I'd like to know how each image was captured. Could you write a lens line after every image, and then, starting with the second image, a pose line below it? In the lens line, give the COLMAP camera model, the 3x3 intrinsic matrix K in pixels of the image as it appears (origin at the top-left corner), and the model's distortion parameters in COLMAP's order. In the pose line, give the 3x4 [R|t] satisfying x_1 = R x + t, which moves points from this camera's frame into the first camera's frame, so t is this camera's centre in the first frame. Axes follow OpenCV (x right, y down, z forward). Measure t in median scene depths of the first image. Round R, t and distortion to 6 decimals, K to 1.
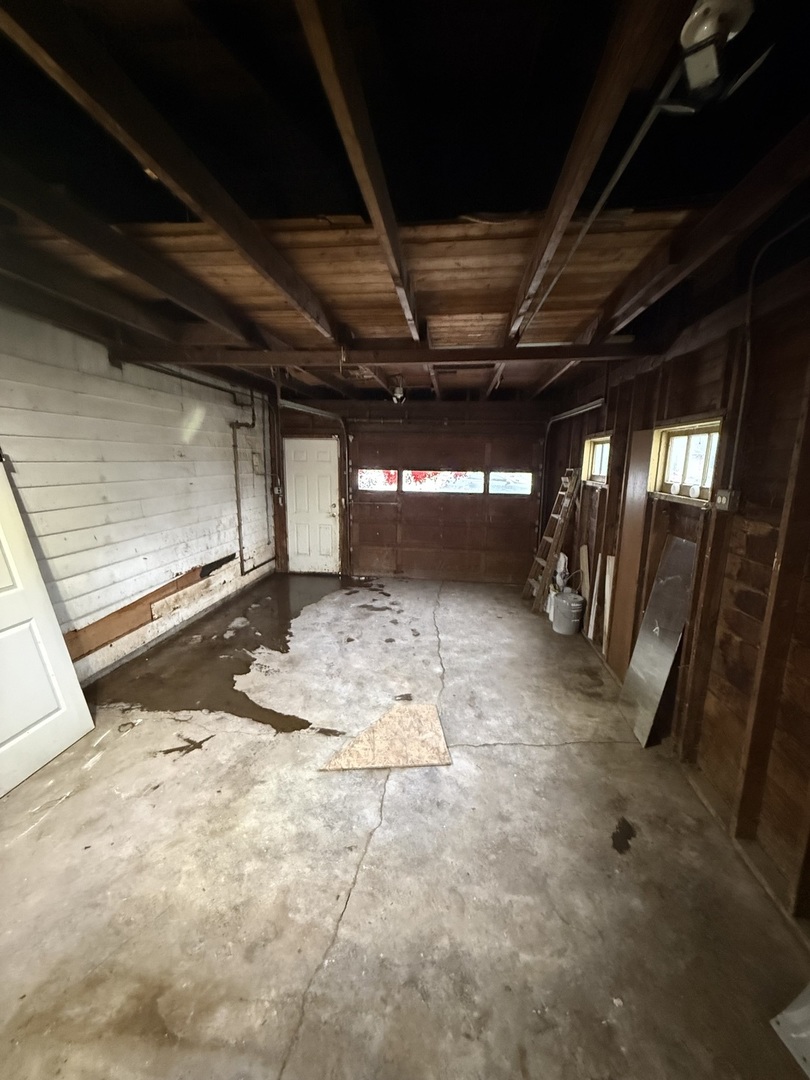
lens RADIAL K [[434.3, 0, 405.2], [0, 434.3, 539.8], [0, 0, 1]] dist [0.001919, -0.000452]
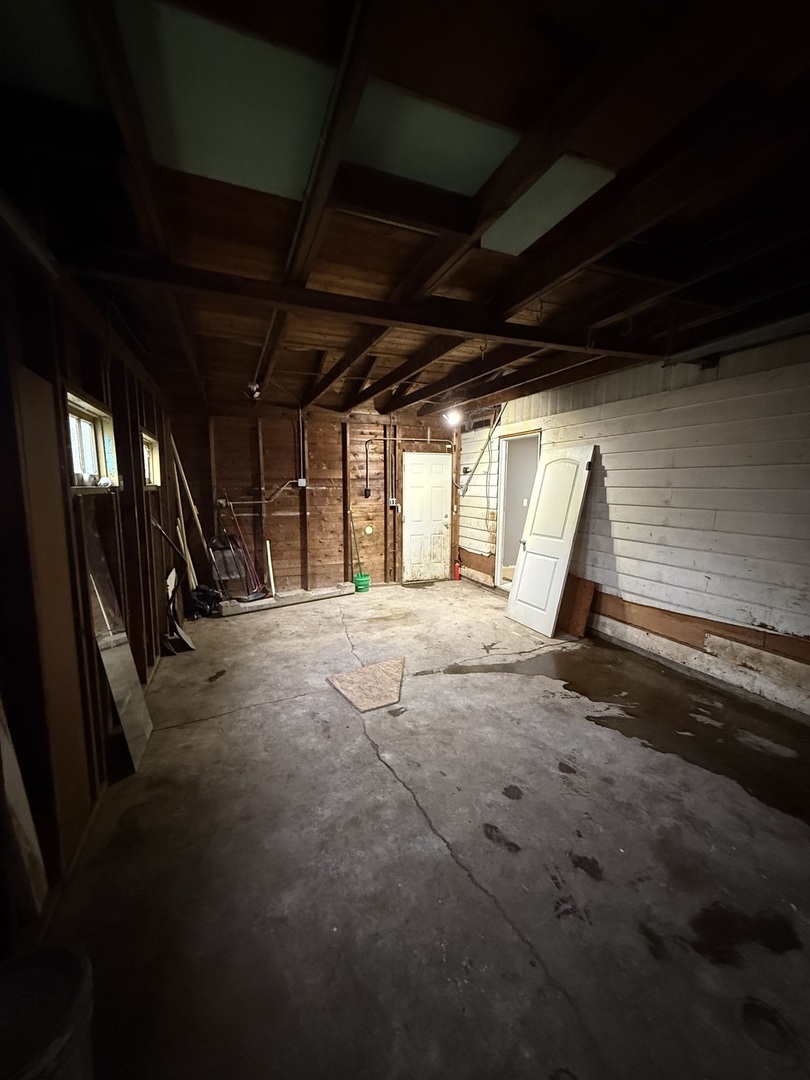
lens RADIAL K [[434.3, 0, 404.8], [0, 434.3, 541.0], [0, 0, 1]] dist [0.001919, -0.000452]
pose [[-0.878937, 0.048380, -0.474478, 0.391871], [-0.099481, 0.954363, 0.281593, -0.240098], [0.466447, 0.294704, -0.834012, 1.611296]]
